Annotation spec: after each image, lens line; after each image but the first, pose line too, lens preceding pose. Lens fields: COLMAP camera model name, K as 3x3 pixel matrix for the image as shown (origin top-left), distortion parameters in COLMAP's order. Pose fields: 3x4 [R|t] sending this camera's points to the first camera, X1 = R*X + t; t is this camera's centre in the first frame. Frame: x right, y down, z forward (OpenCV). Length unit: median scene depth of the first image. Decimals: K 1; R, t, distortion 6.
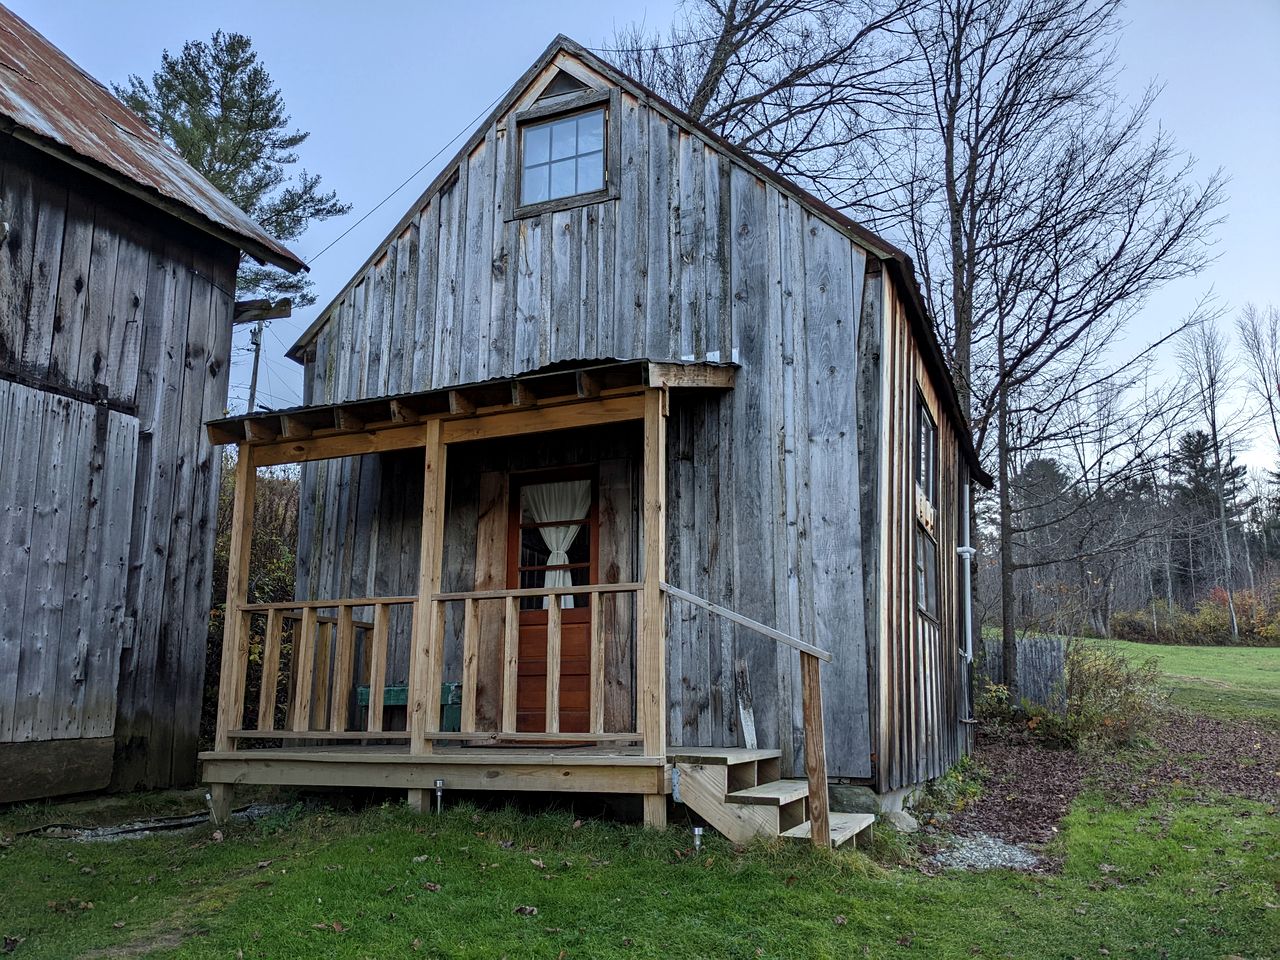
lens RADIAL K [[999.6, 0, 629.0], [0, 999.6, 509.5], [0, 0, 1]] dist [0.047911, -0.051615]
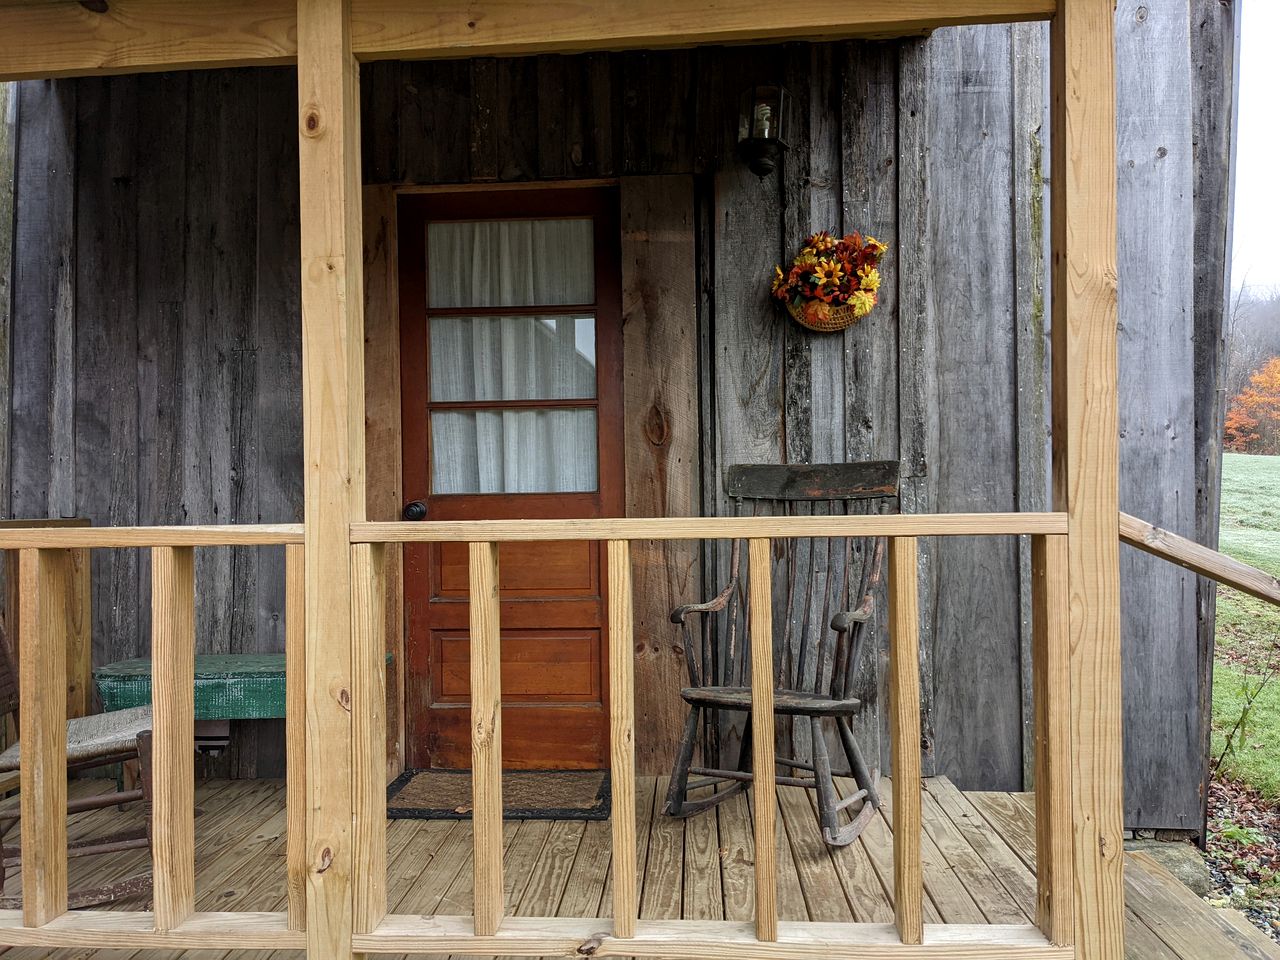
lens RADIAL K [[999.6, 0, 646.3], [0, 999.6, 491.8], [0, 0, 1]] dist [0.047911, -0.051615]
pose [[0.946457, -0.016944, 0.322384, -0.173208], [-0.047091, 0.980694, 0.189791, 0.005203], [-0.319376, -0.194811, 0.927388, 0.545574]]
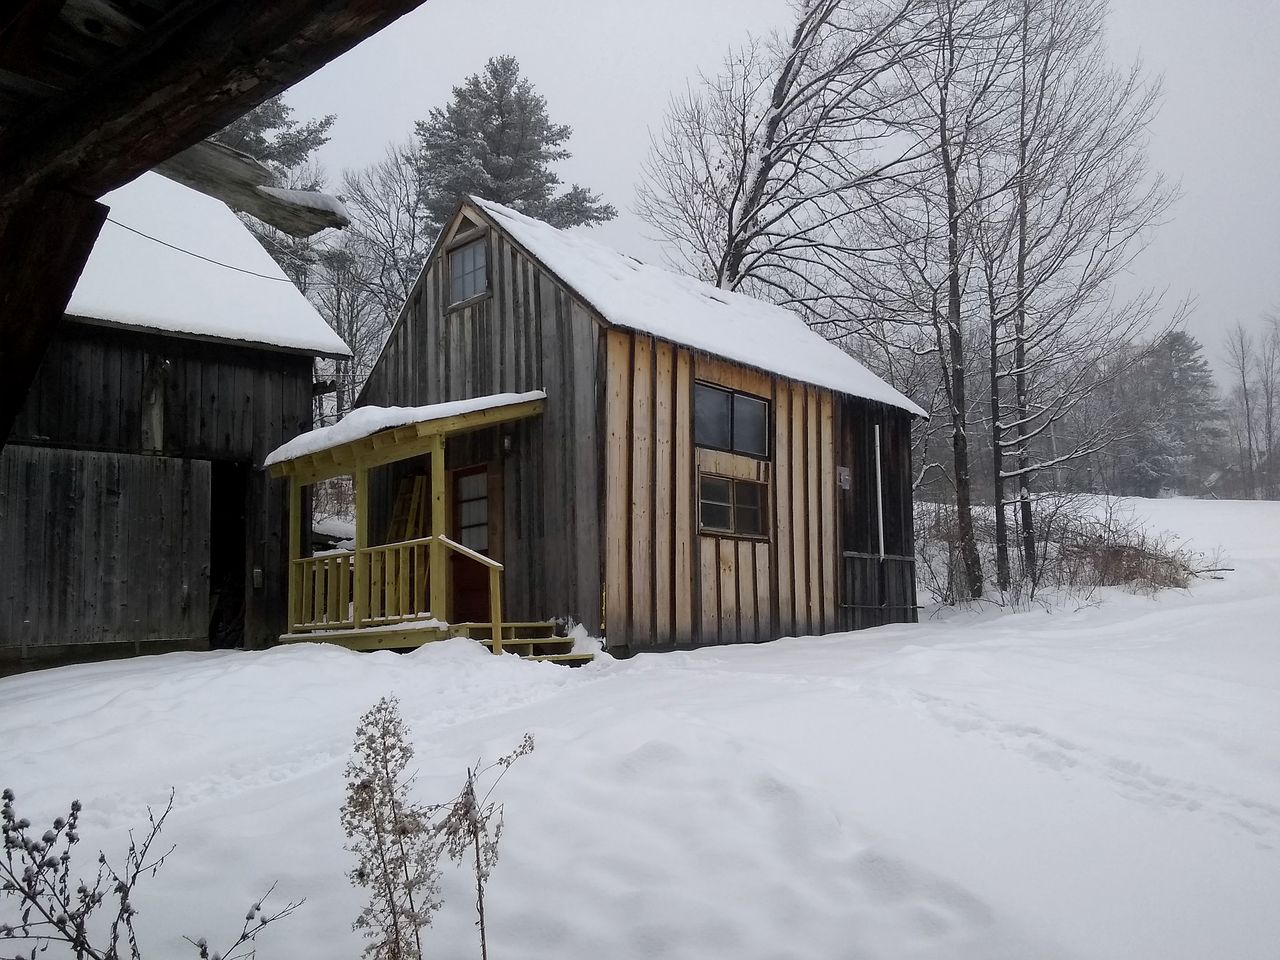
lens RADIAL K [[999.6, 0, 664.5], [0, 999.6, 484.2], [0, 0, 1]] dist [0.047911, -0.051615]
pose [[0.944951, -0.088940, -0.314891, 0.783070], [0.105738, 0.993719, 0.036633, -0.041328], [0.309656, -0.067913, 0.948420, -0.501099]]
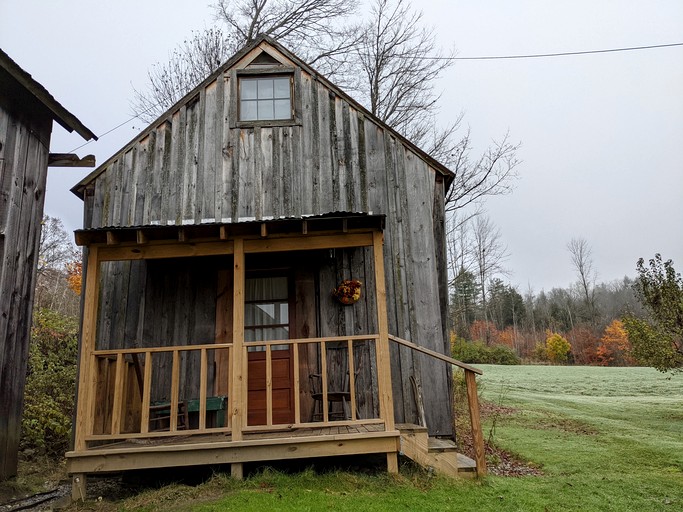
lens RADIAL K [[533.4, 0, 348.3], [0, 533.4, 255.6], [0, 0, 1]] dist [0.047911, -0.051615]
pose [[0.917517, 0.052107, 0.394268, -0.325792], [-0.023137, 0.996694, -0.077882, 0.003943], [-0.397023, 0.062336, 0.915689, 0.082793]]
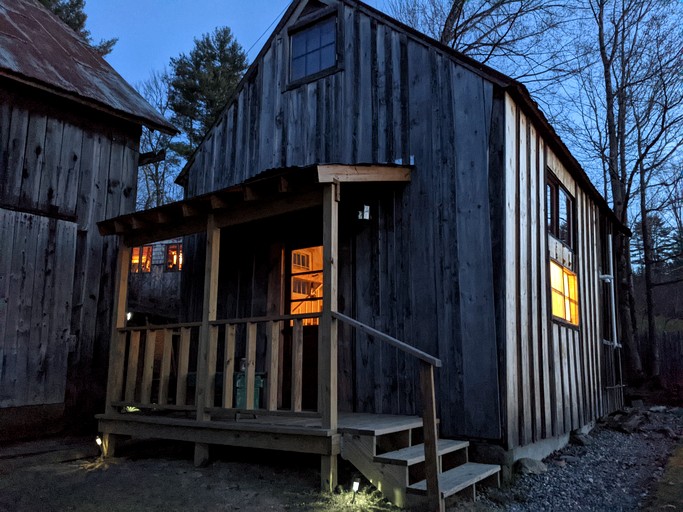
lens RADIAL K [[533.4, 0, 342.2], [0, 533.4, 260.5], [0, 0, 1]] dist [0.047911, -0.051615]
pose [[0.979041, -0.043457, -0.198971, 0.156331], [0.043789, 0.999037, -0.002734, -0.001084], [0.198898, -0.006037, 0.980002, 0.161076]]
